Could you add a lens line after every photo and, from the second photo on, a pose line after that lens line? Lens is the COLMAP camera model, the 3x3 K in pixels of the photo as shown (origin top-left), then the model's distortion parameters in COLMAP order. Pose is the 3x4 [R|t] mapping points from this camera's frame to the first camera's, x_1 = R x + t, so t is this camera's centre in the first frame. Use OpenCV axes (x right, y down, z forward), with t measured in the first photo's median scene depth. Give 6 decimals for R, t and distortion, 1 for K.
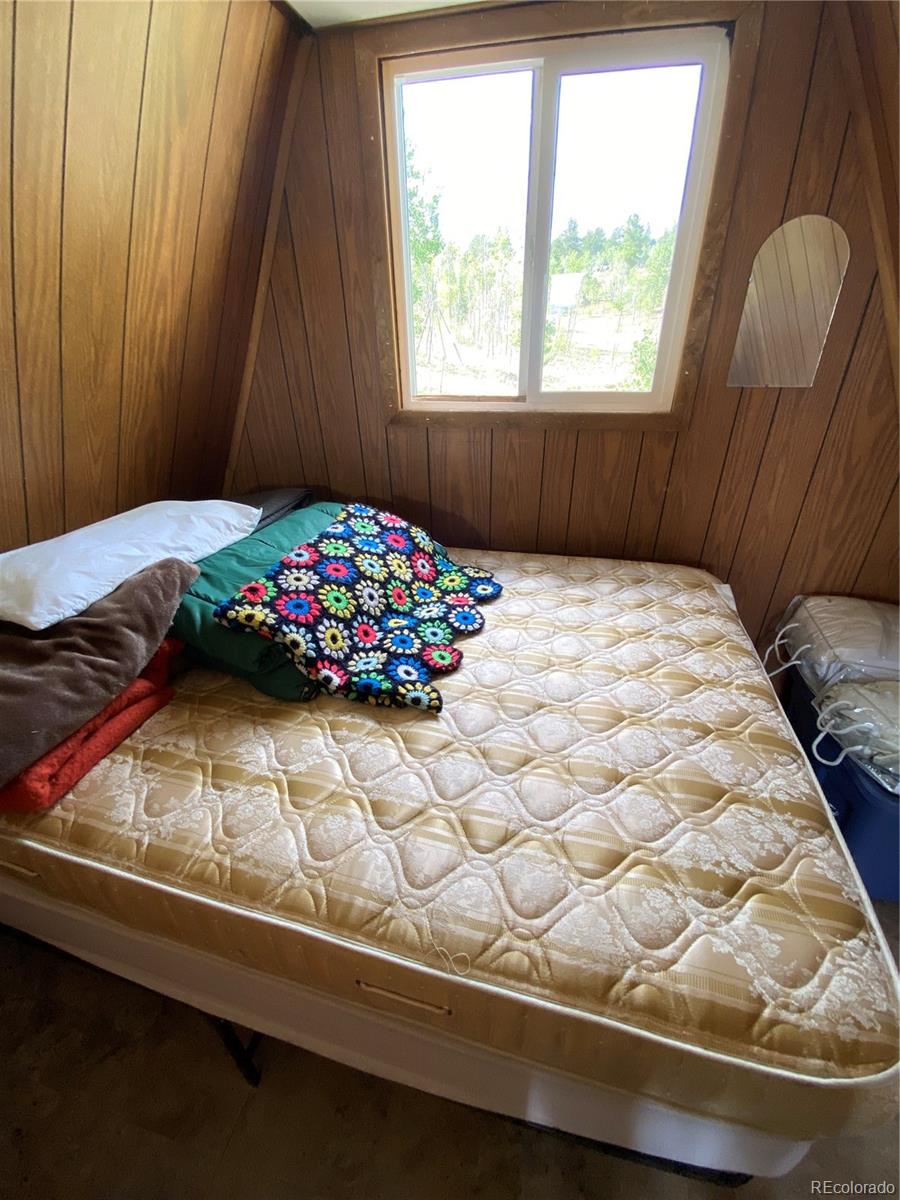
lens RADIAL K [[479.4, 0, 450.0], [0, 479.4, 600.0], [0, 0, 1]] dist [0.018631, -0.018792]
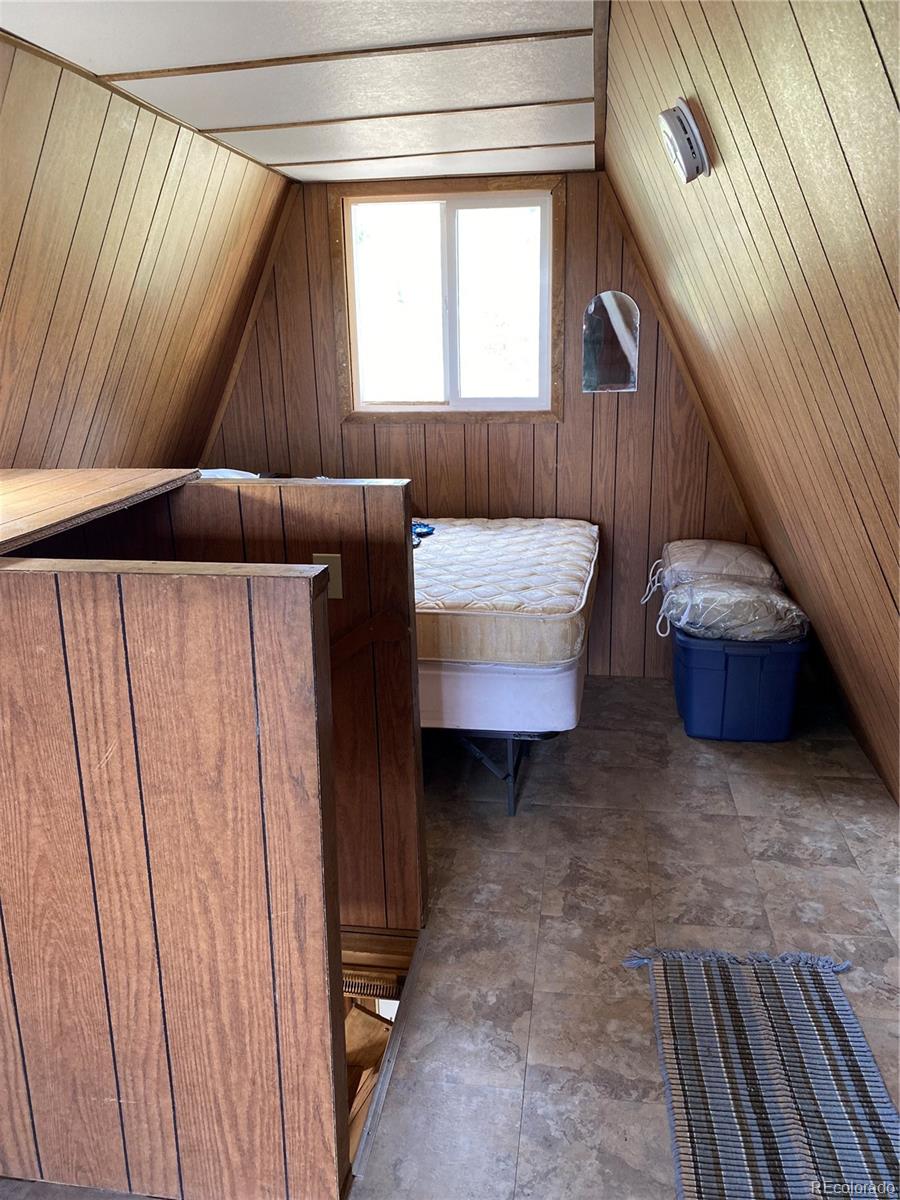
lens RADIAL K [[918.2, 0, 456.6], [0, 918.2, 610.7], [0, 0, 1]] dist [0.022907, 0.001439]
pose [[0.996701, -0.023758, 0.077603, -0.033663], [0.039575, 0.977083, -0.209149, 0.702970], [-0.070855, 0.211530, 0.974800, -1.409473]]
